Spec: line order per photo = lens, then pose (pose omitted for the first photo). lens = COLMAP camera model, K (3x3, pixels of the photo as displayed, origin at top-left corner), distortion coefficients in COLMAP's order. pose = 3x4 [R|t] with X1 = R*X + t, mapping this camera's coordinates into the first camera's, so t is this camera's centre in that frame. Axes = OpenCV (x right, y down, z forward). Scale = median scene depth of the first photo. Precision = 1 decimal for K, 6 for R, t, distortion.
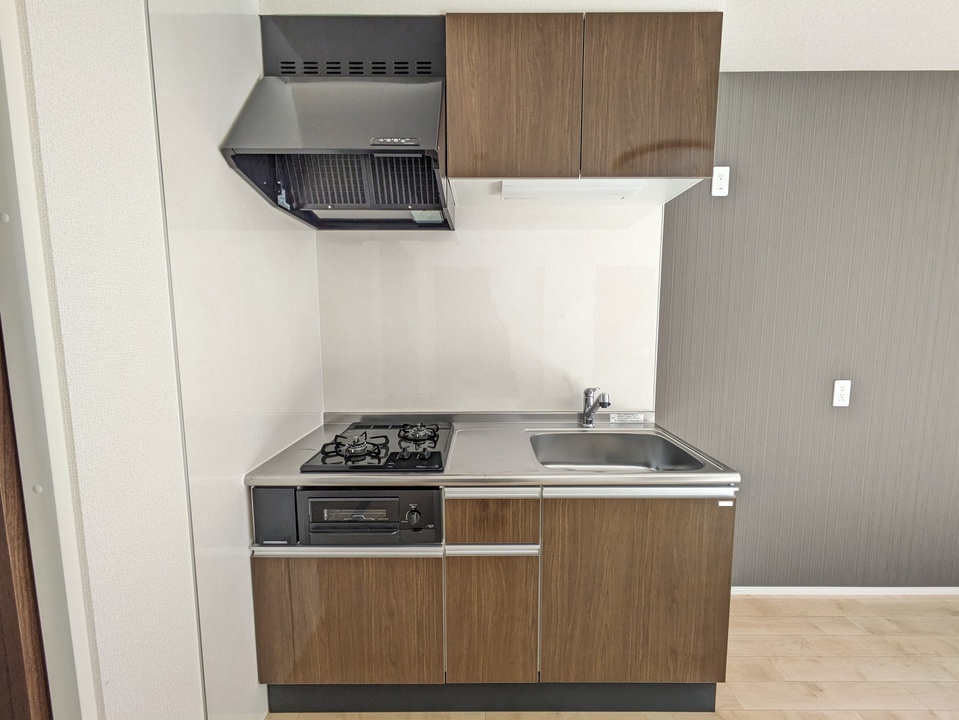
lens RADIAL K [[378.2, 0, 483.8], [0, 378.2, 354.6], [0, 0, 1]] dist [0.001443, 0.001494]
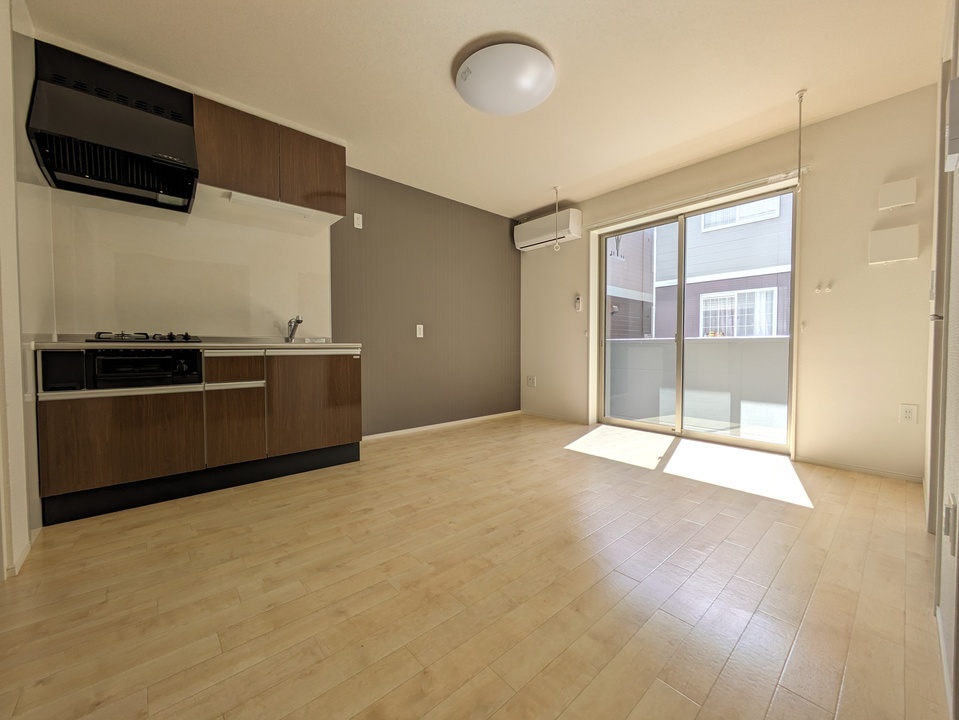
lens RADIAL K [[378.2, 0, 486.2], [0, 378.2, 358.5], [0, 0, 1]] dist [0.001443, 0.001494]
pose [[0.745692, -0.021956, 0.665929, -0.269760], [0.067637, 0.996788, -0.042874, 0.497344], [-0.662849, 0.077013, 0.744782, -1.100153]]
